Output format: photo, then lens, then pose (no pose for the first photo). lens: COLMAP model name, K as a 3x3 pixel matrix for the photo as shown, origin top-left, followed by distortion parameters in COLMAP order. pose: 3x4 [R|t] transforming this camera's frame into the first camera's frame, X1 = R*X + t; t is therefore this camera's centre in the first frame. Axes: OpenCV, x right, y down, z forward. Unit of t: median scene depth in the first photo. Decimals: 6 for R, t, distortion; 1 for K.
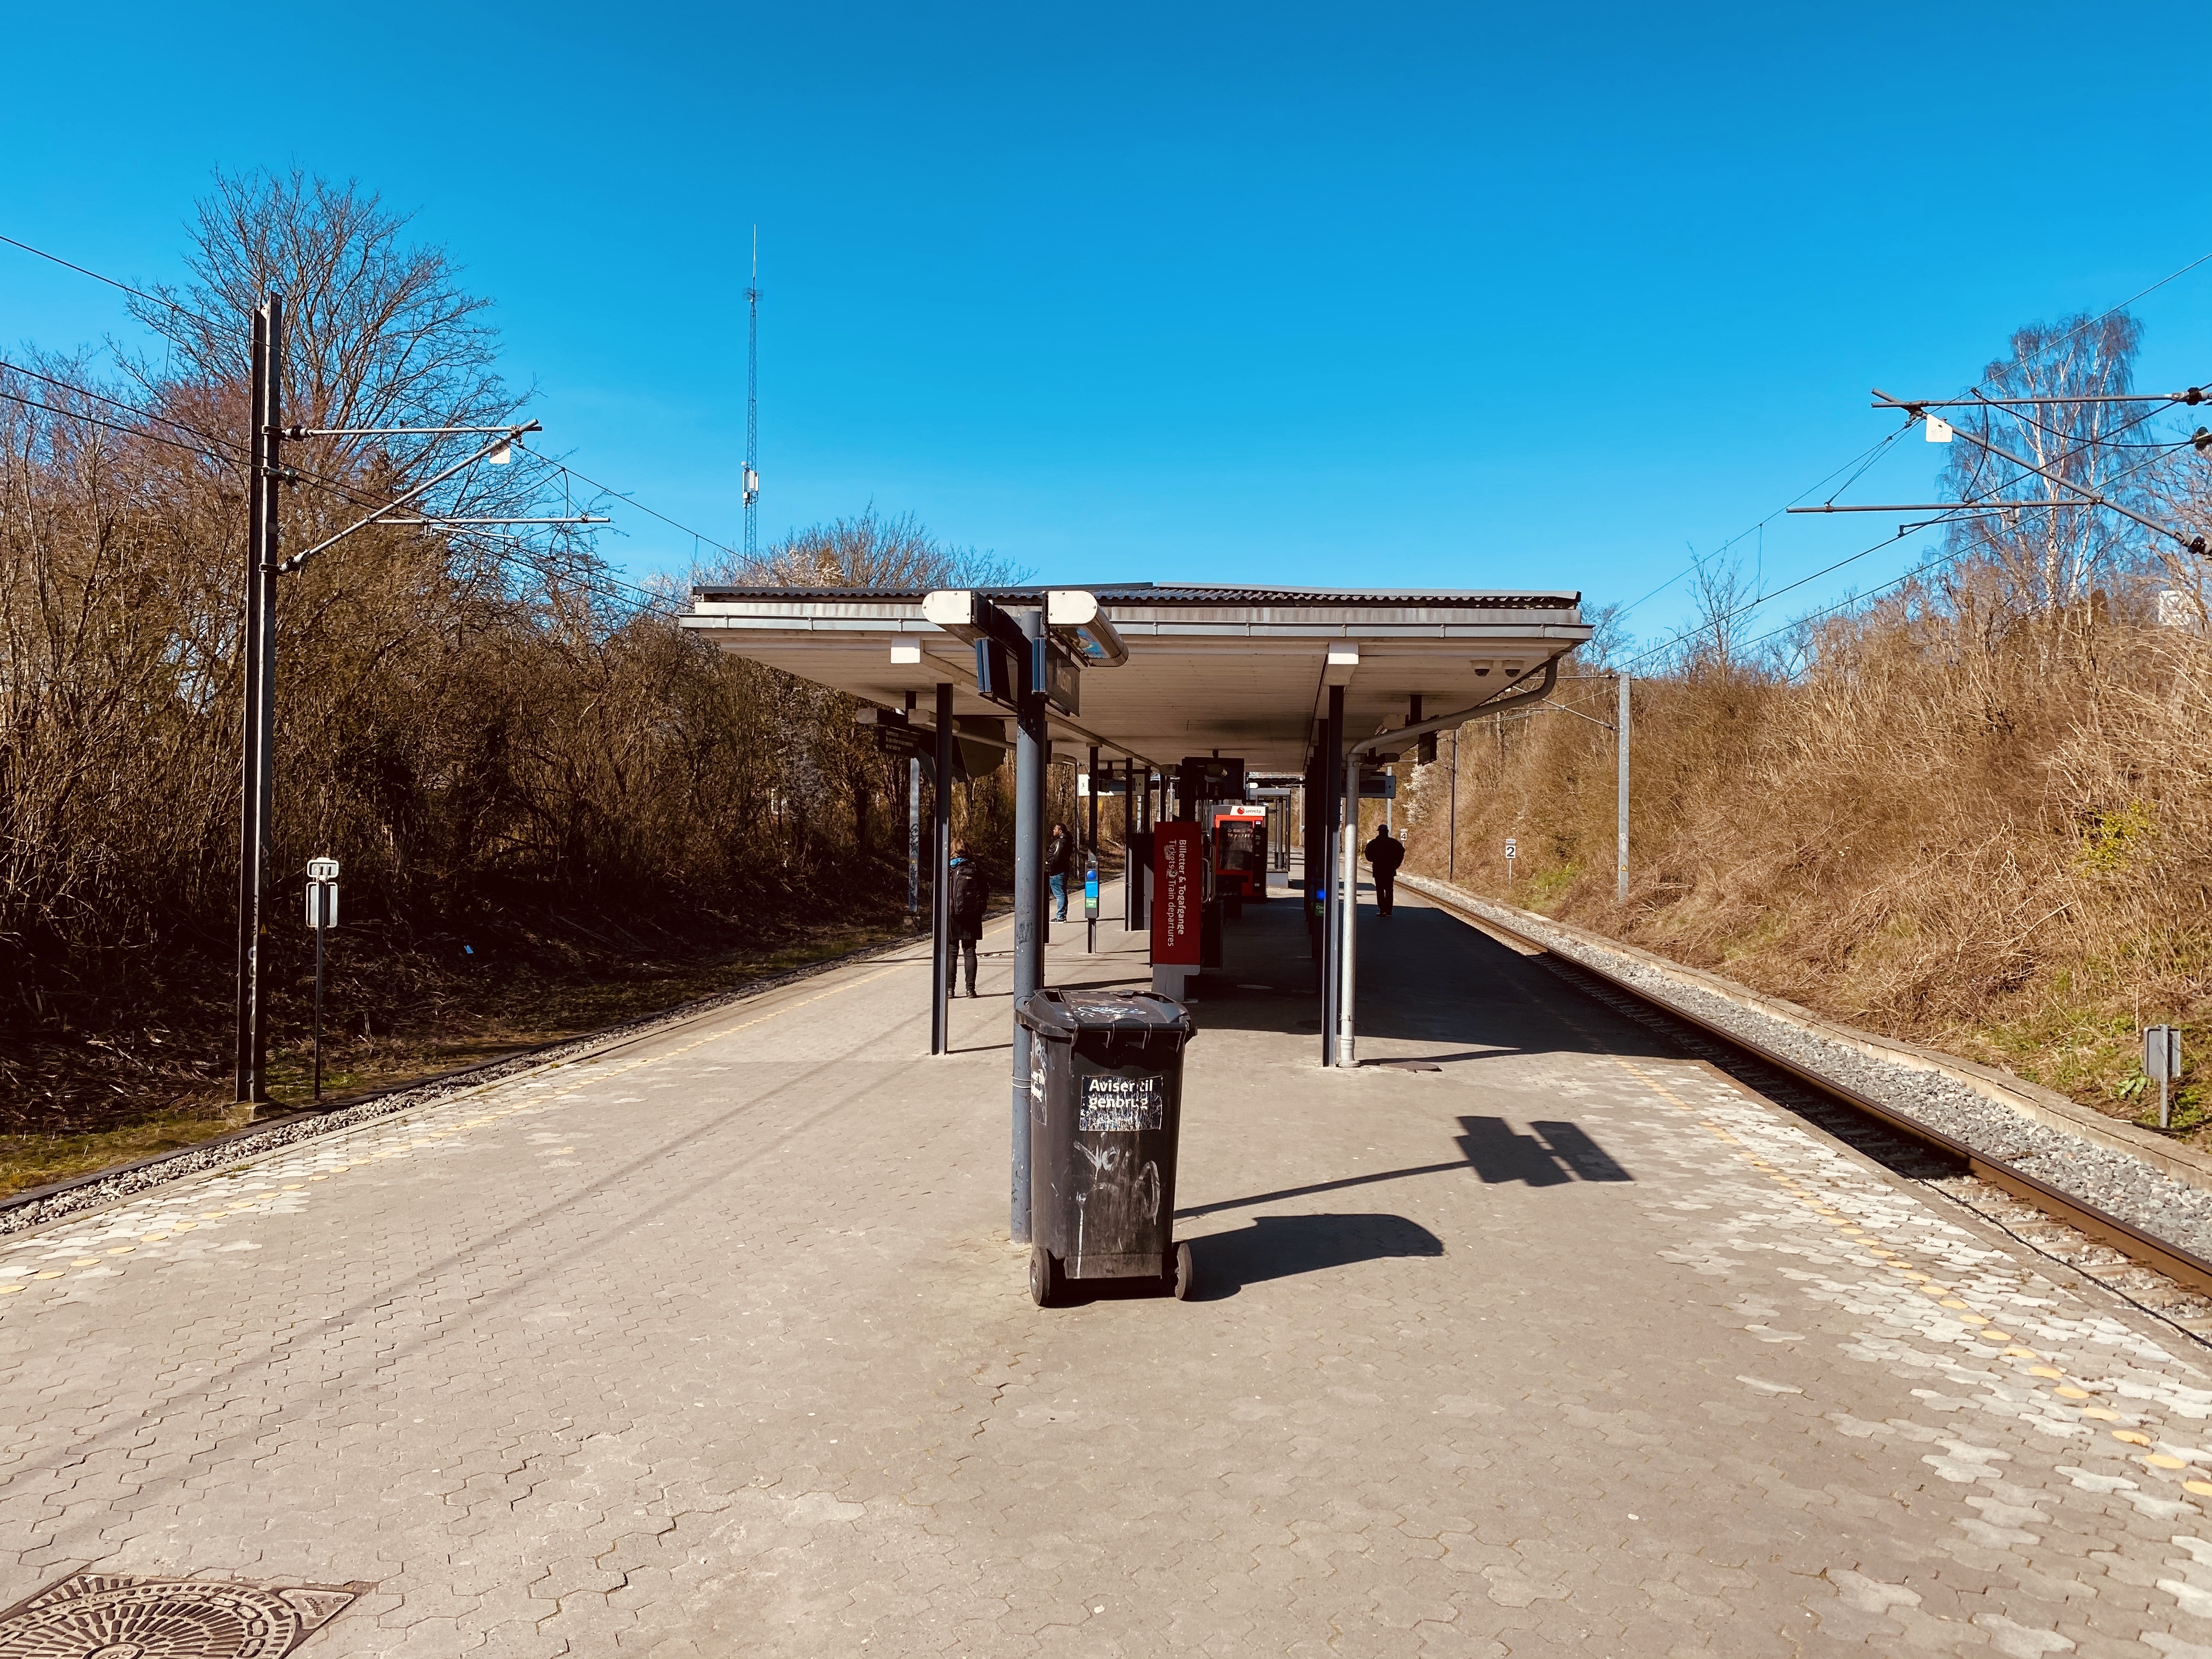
lens RADIAL K [[1788.1, 0, 1105.0], [0, 1788.1, 764.0], [0, 0, 1]] dist [0.049177, -0.003491]
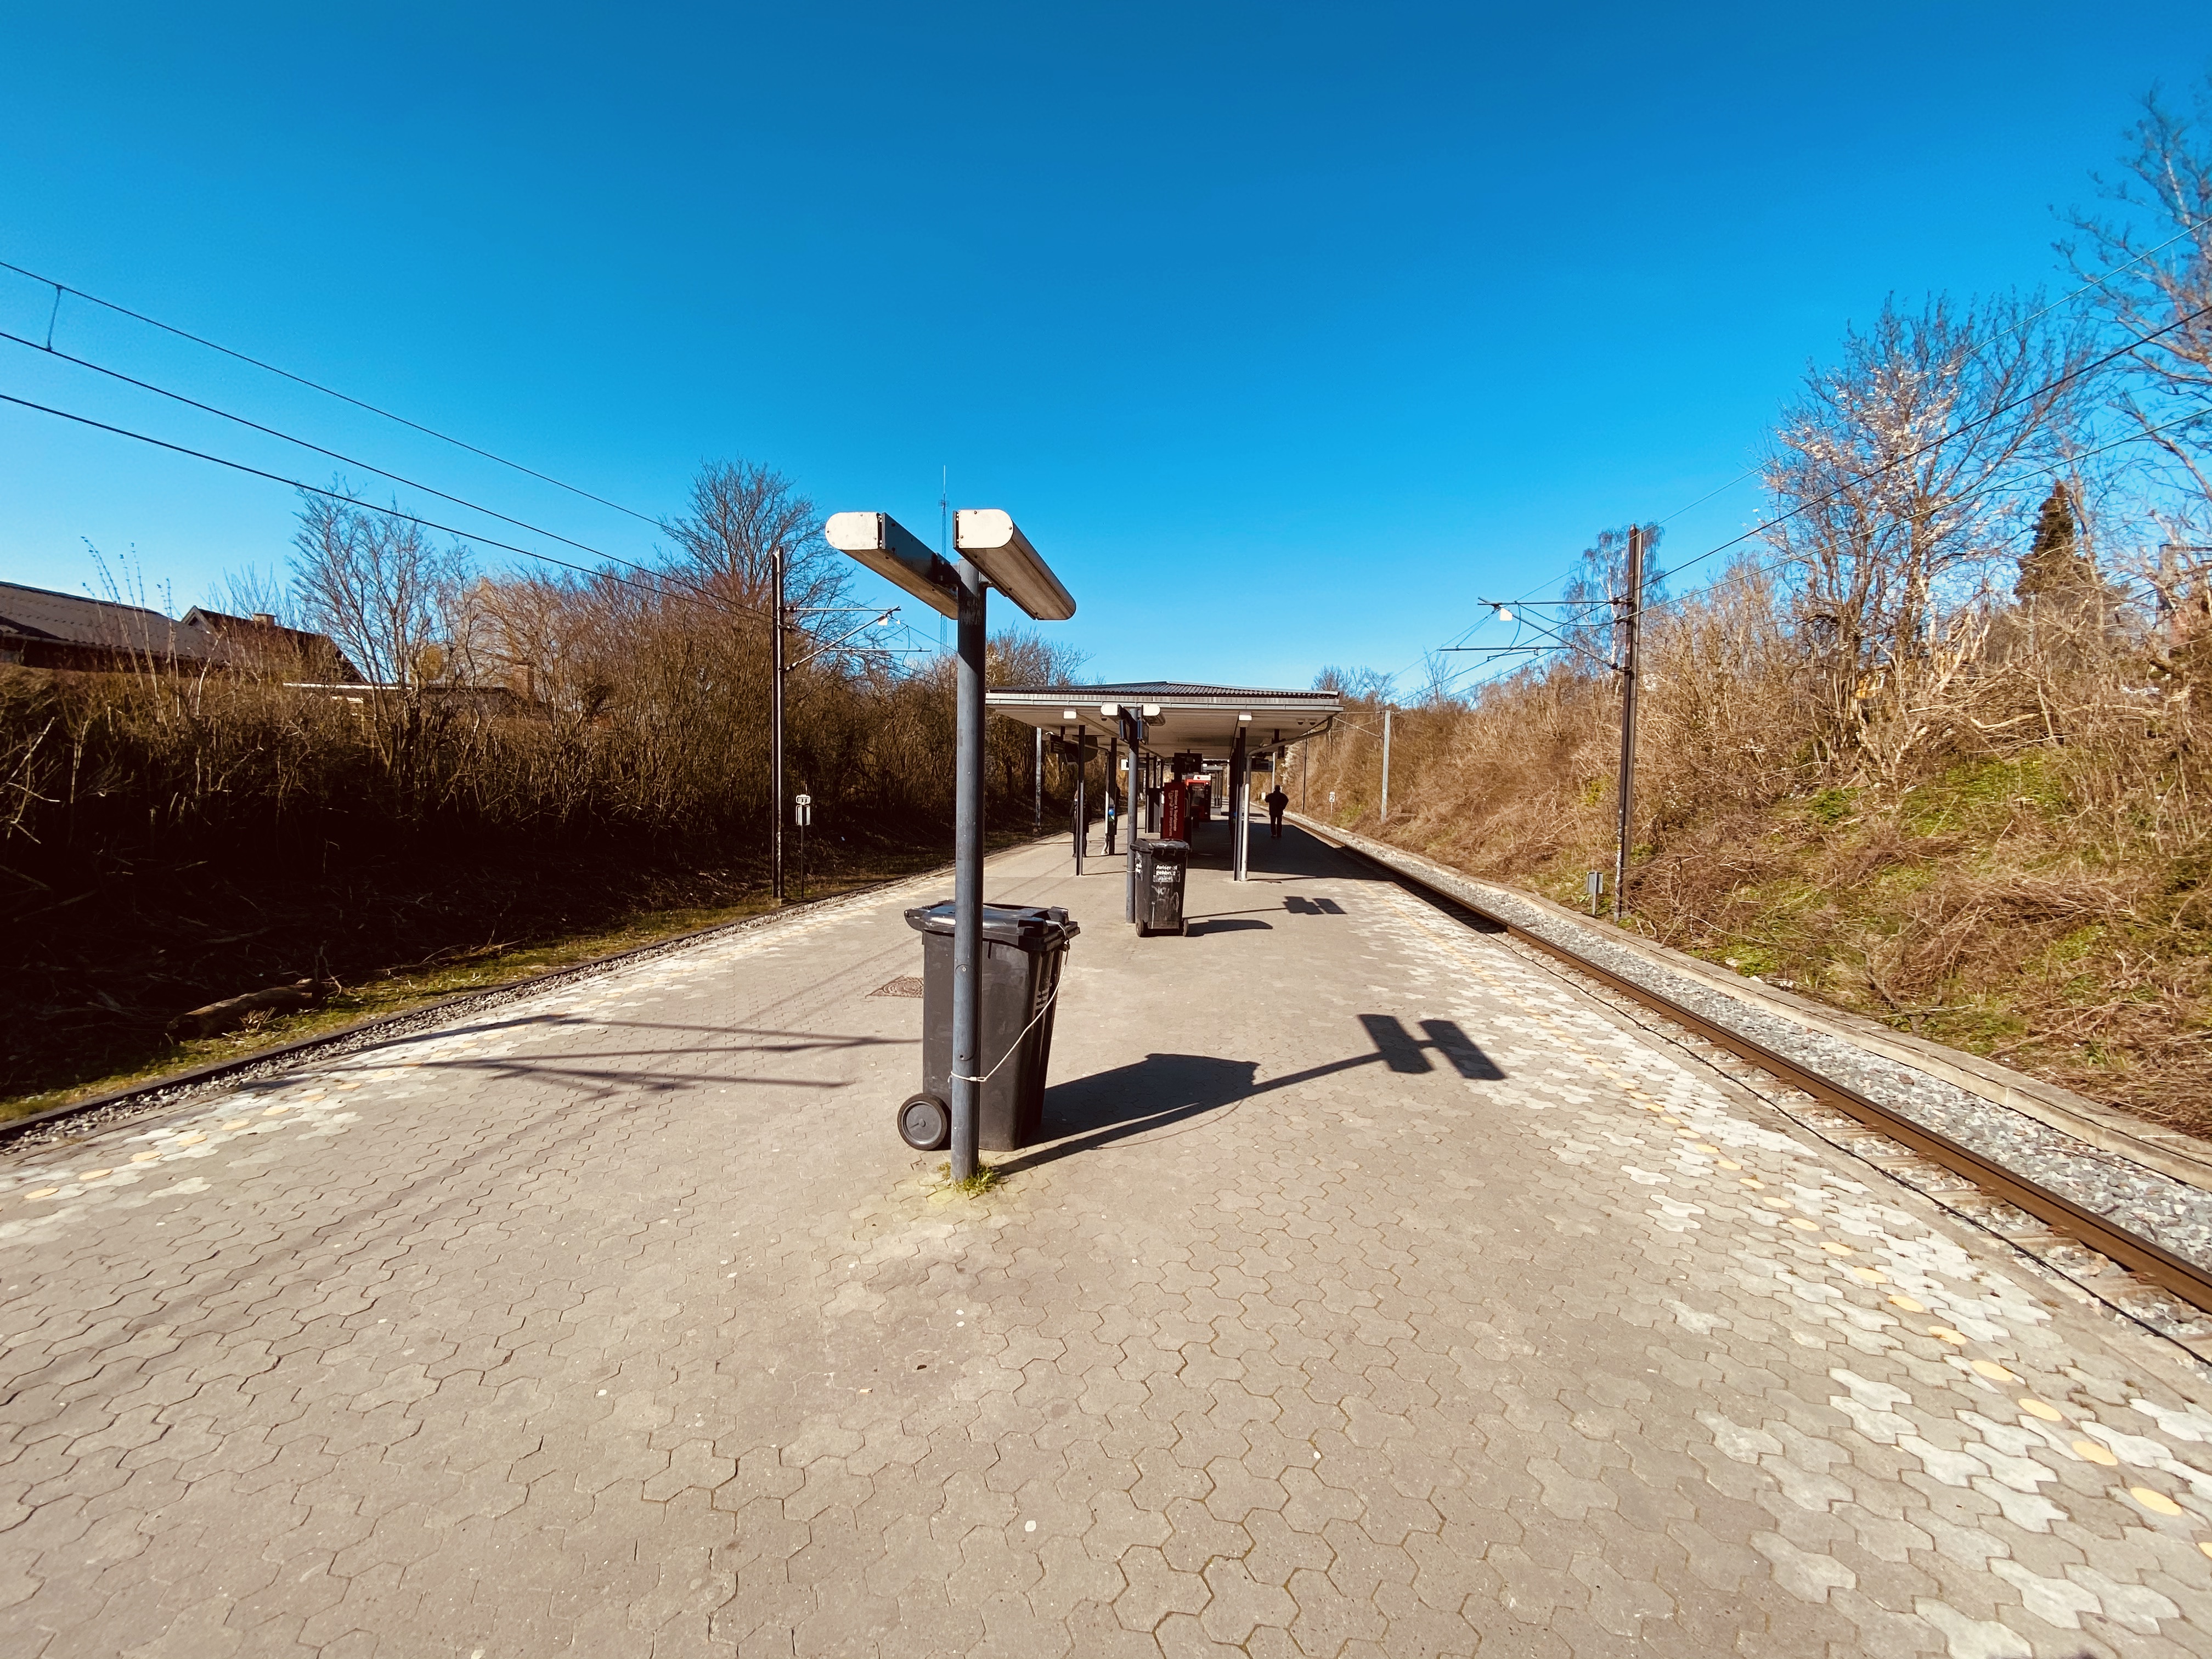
lens RADIAL K [[932.5, 0, 1101.3], [0, 932.5, 835.8], [0, 0, 1]] dist [0.032250, -0.000346]
pose [[0.999646, 0.008141, -0.025331, -0.015125], [-0.005846, 0.995978, 0.089405, -0.004128], [0.025957, -0.089225, 0.995673, -0.142289]]
